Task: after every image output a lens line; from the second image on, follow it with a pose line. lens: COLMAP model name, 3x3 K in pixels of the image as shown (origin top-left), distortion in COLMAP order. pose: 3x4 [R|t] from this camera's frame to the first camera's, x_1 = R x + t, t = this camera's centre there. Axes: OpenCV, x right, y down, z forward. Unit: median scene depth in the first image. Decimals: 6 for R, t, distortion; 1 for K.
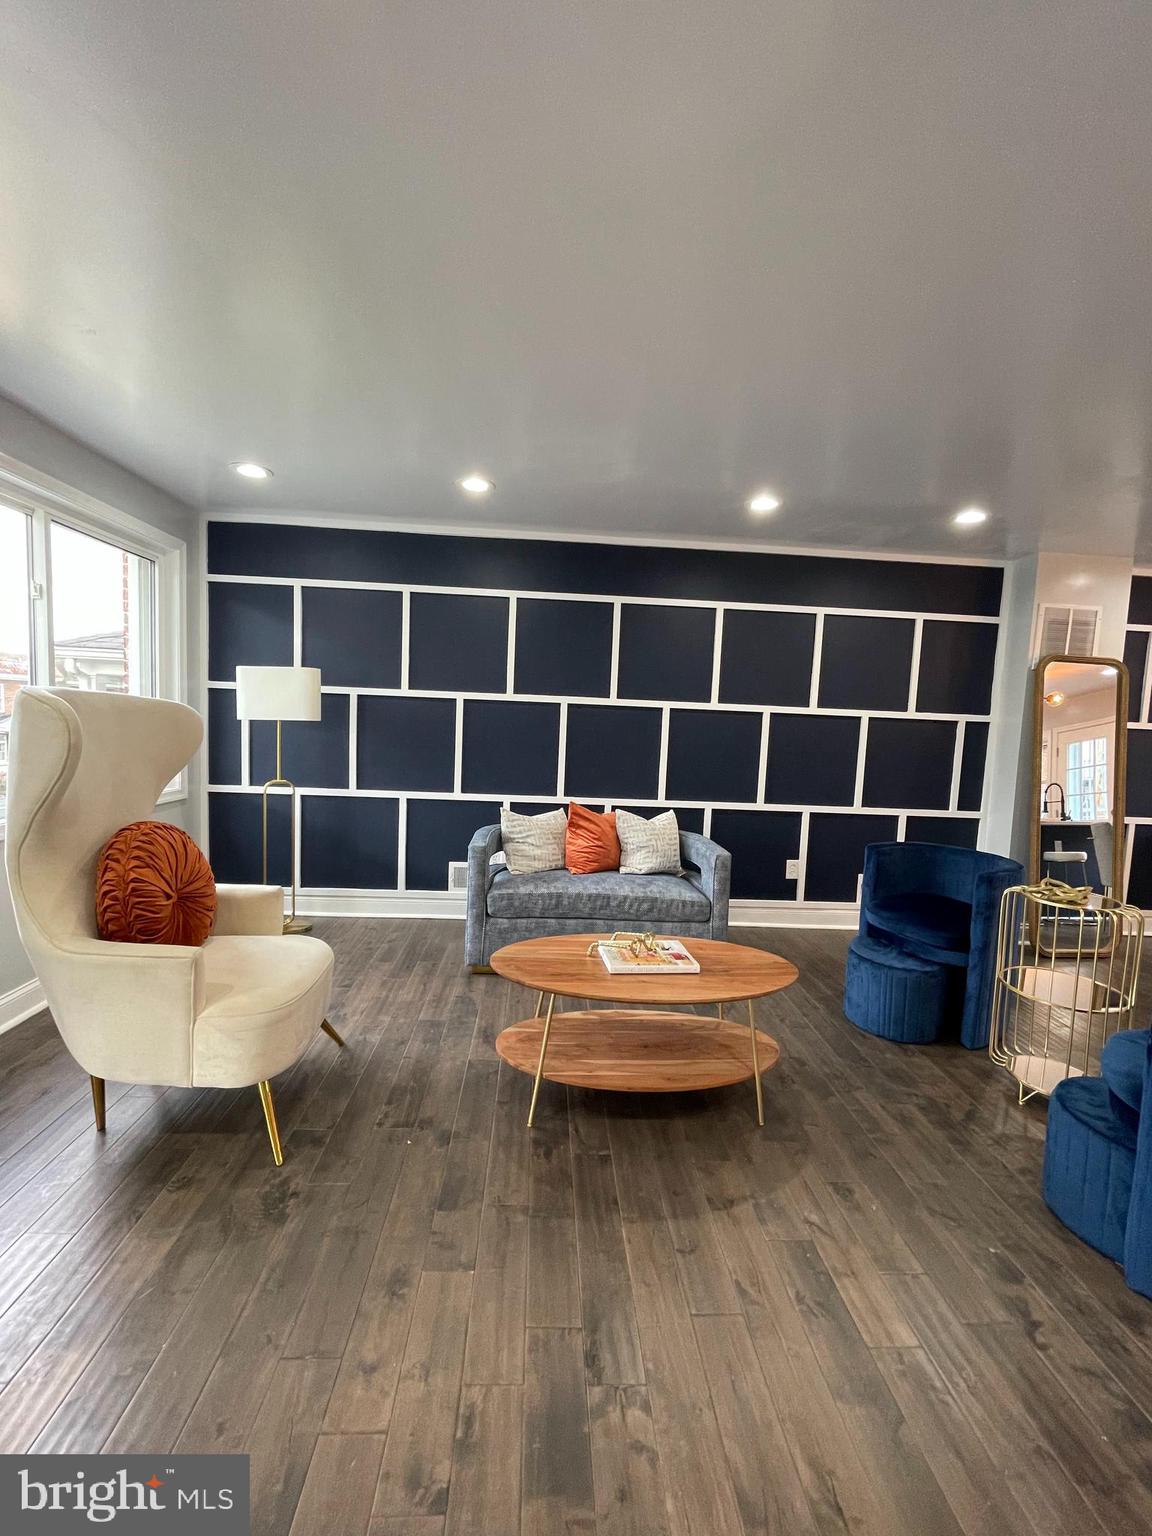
lens RADIAL K [[670.8, 0, 576.0], [0, 670.8, 768.0], [0, 0, 1]] dist [-0.001061, -0.000198]
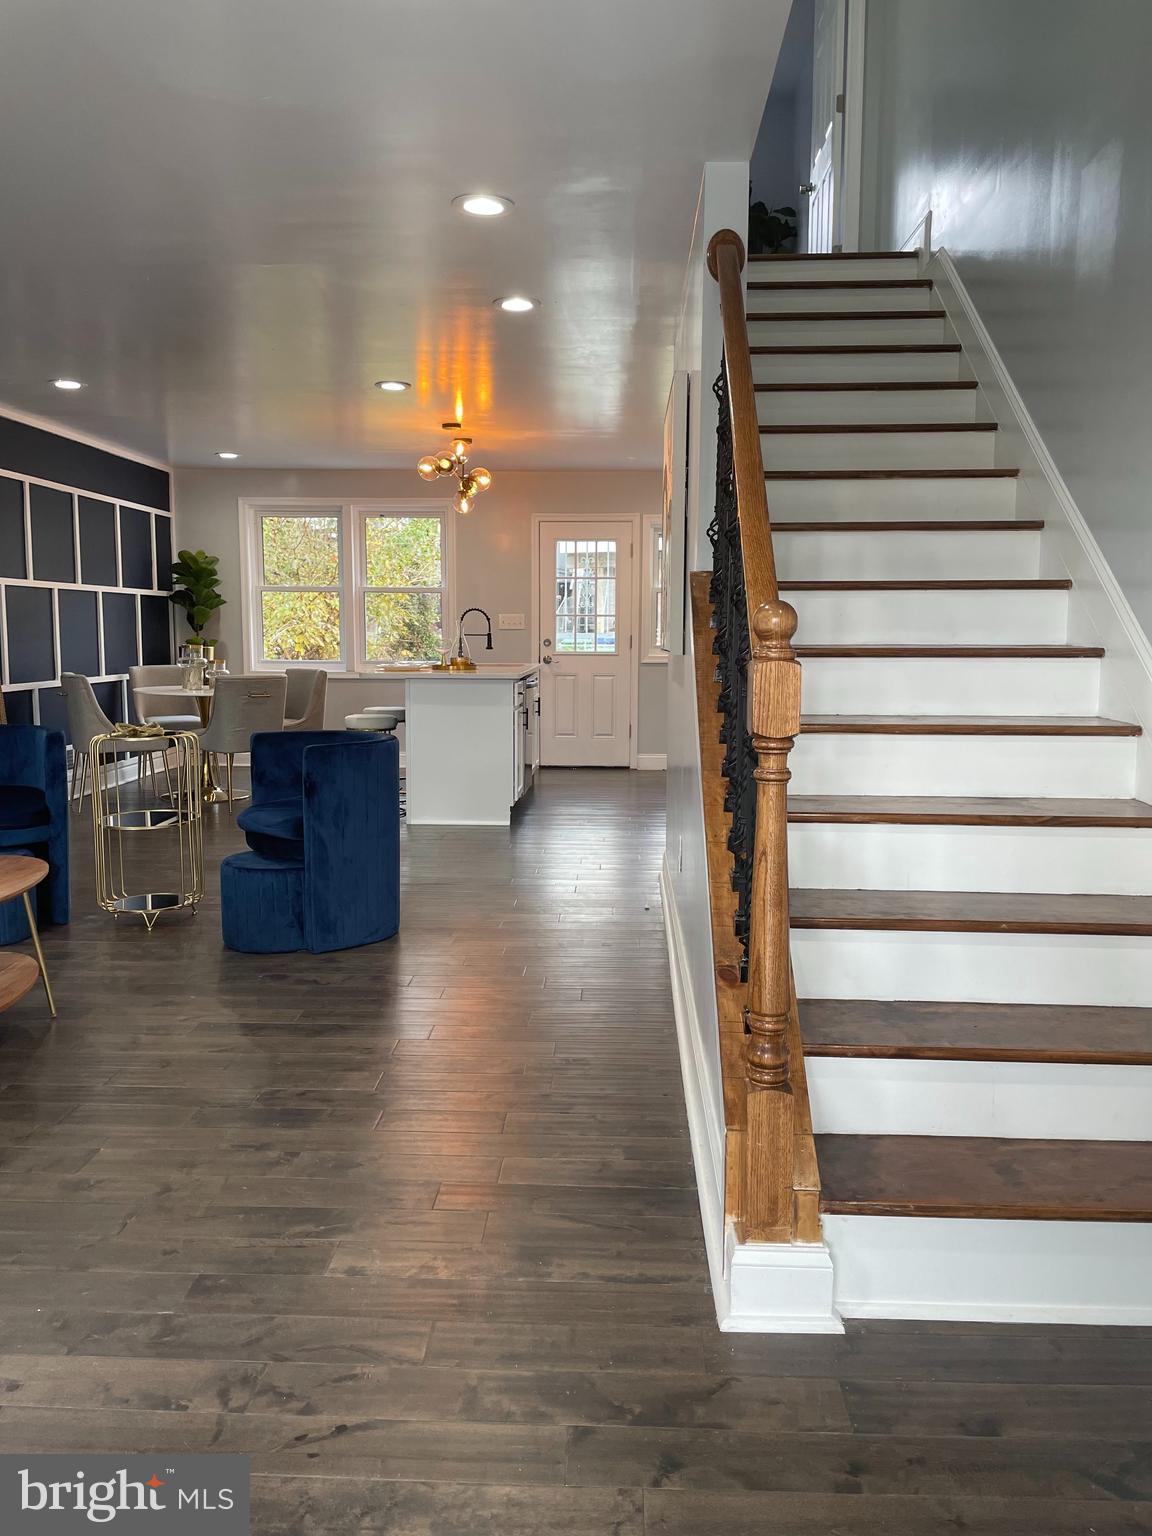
lens RADIAL K [[1157.9, 0, 578.4], [0, 1157.9, 754.4], [0, 0, 1]] dist [0.094078, -0.119116]
pose [[0.101223, -0.153778, 0.982907, -1.883292], [0.077686, 0.986187, 0.146291, -0.052507], [-0.991826, 0.061550, 0.111771, 0.043884]]
